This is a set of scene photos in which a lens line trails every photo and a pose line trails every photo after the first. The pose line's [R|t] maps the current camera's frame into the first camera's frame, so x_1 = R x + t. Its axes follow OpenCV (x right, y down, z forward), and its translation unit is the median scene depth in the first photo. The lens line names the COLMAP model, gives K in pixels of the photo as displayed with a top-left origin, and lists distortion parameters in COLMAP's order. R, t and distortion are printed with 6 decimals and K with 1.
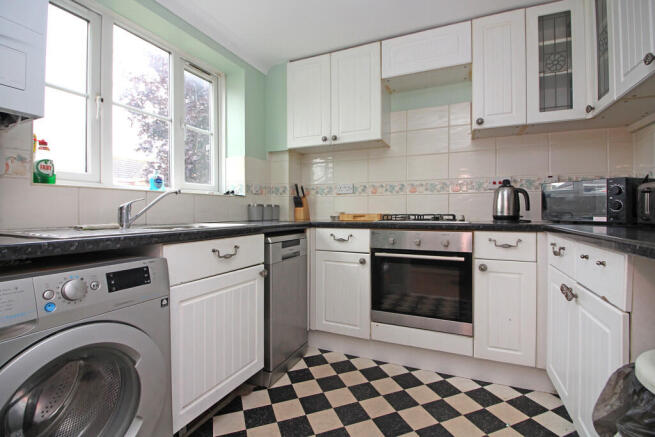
lens RADIAL K [[301.0, 0, 325.7], [0, 301.0, 215.0], [0, 0, 1]] dist [-0.006249, -0.008648]
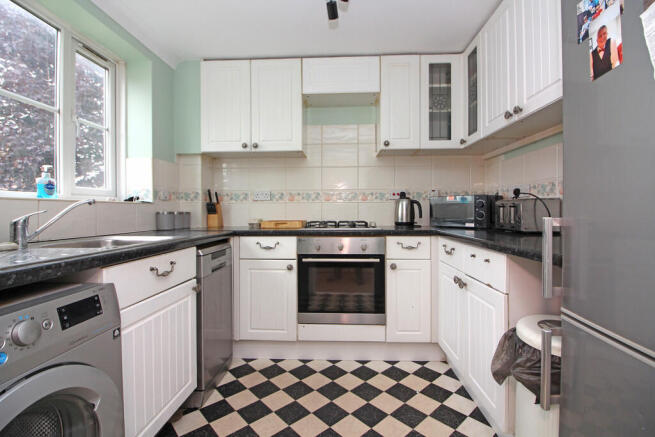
lens RADIAL K [[301.0, 0, 328.1], [0, 301.0, 217.5], [0, 0, 1]] dist [-0.006249, -0.008648]
pose [[0.931584, -0.008367, 0.363430, -0.146798], [0.006931, 0.999962, 0.005256, -0.027580], [-0.363460, -0.002377, 0.931607, -0.027636]]
